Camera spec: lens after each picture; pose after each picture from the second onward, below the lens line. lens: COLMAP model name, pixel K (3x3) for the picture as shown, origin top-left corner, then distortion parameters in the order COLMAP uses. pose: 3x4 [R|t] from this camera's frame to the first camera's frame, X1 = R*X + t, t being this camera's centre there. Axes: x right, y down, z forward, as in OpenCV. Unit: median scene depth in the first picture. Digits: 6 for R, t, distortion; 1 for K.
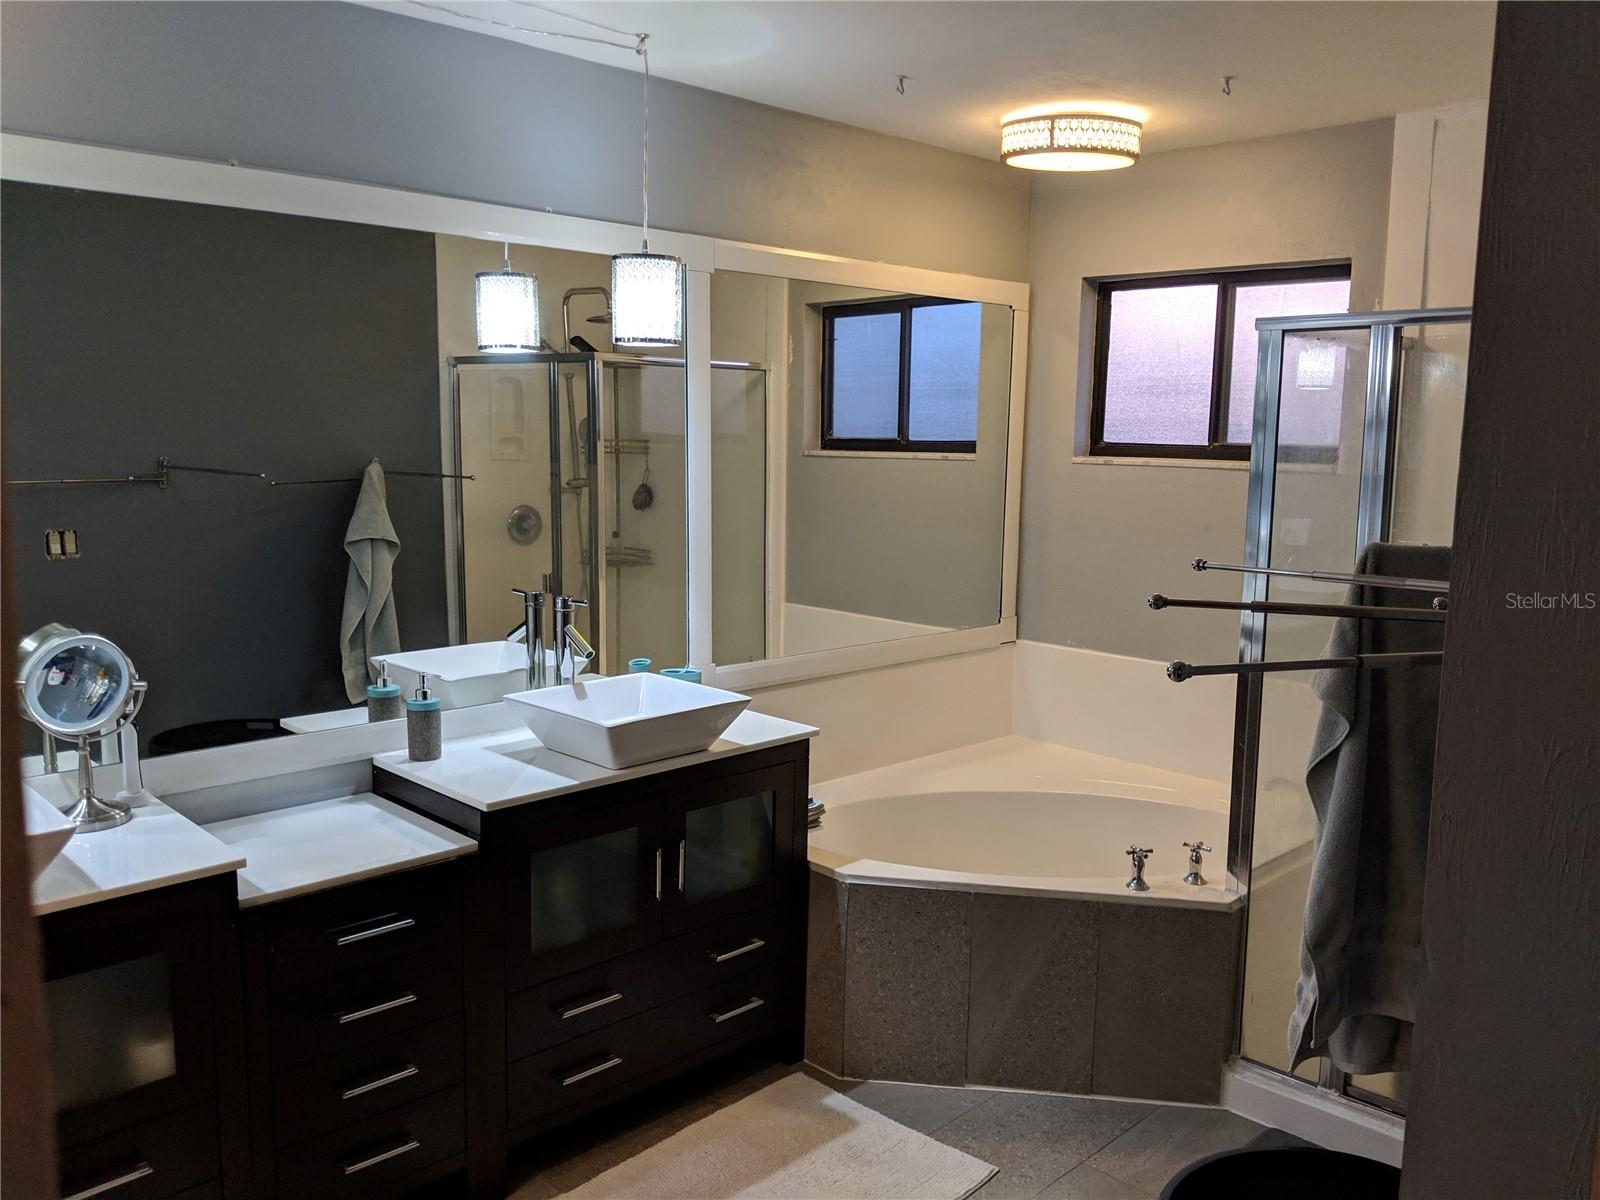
lens RADIAL K [[1274.4, 0, 799.7], [0, 1274.4, 598.8], [0, 0, 1]] dist [-0.014030, -0.012813]
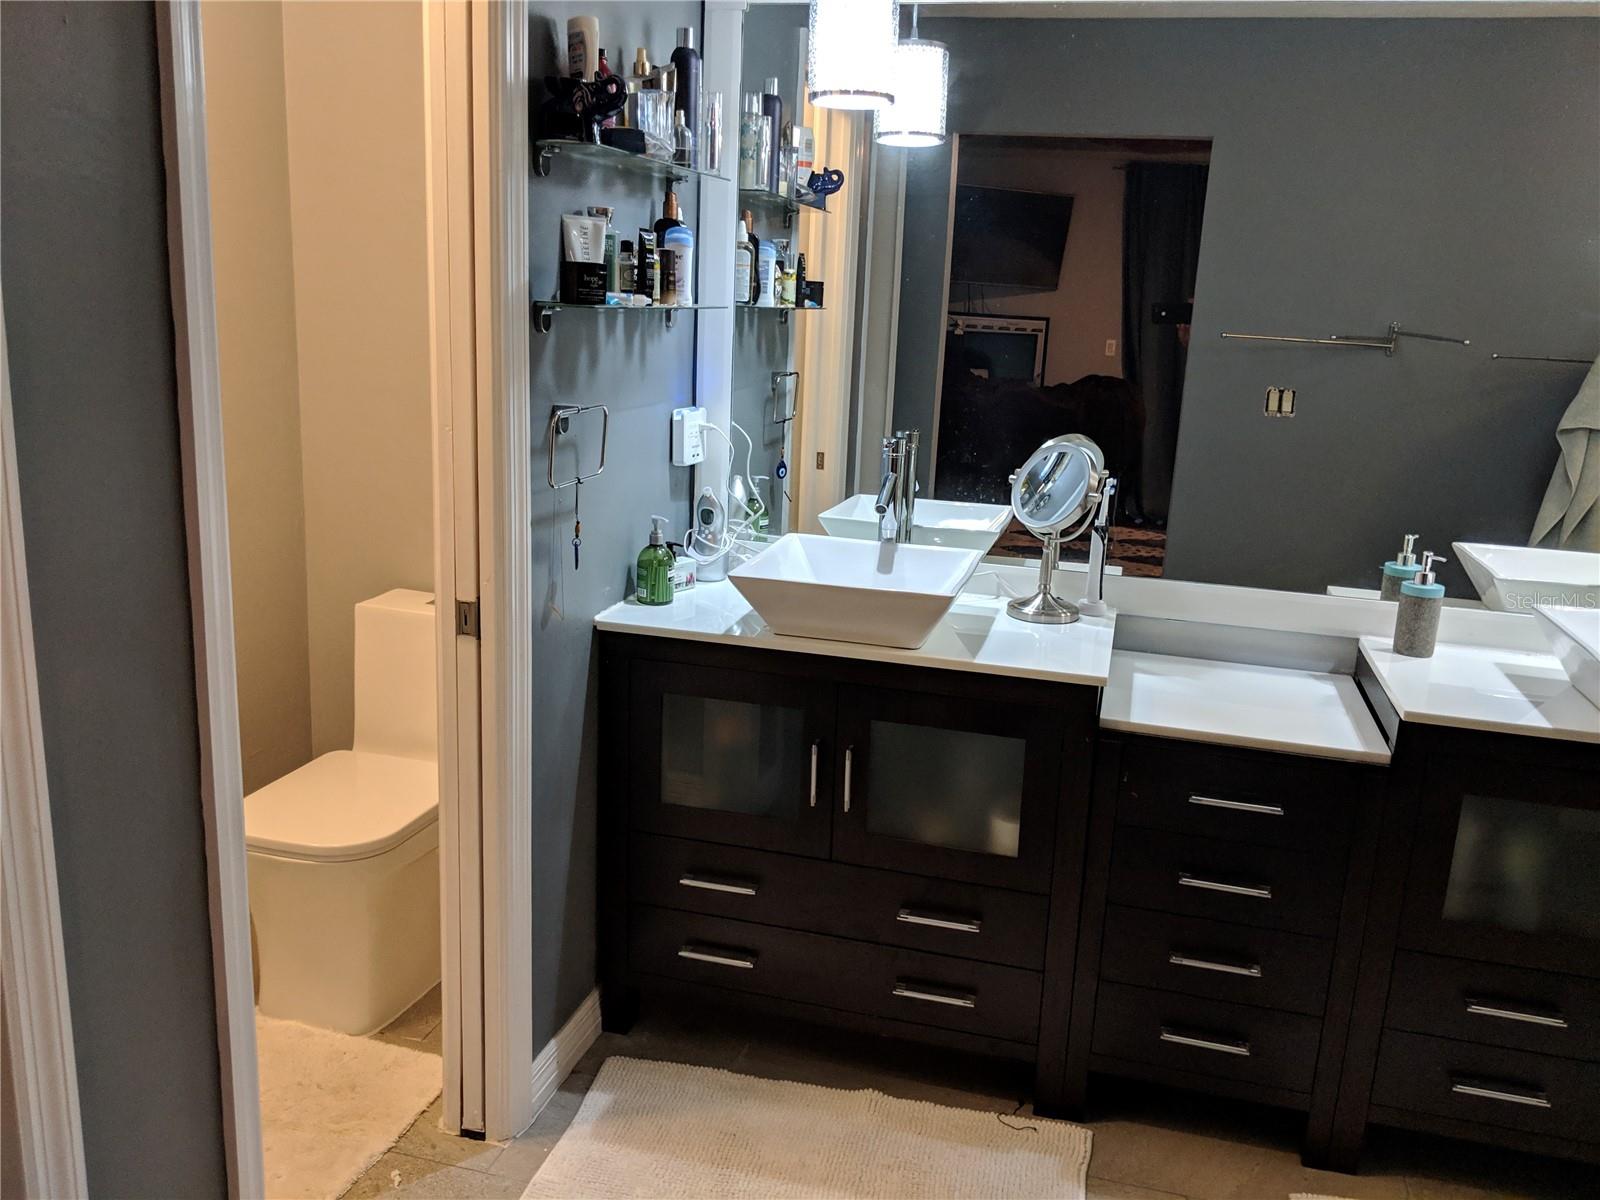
lens RADIAL K [[1274.4, 0, 800.9], [0, 1274.4, 598.6], [0, 0, 1]] dist [-0.014030, -0.012813]
pose [[0.506590, 0.212810, -0.835511, 0.202195], [-0.154677, 0.975770, 0.154751, 0.022432], [0.848199, 0.050839, 0.527232, 0.215756]]
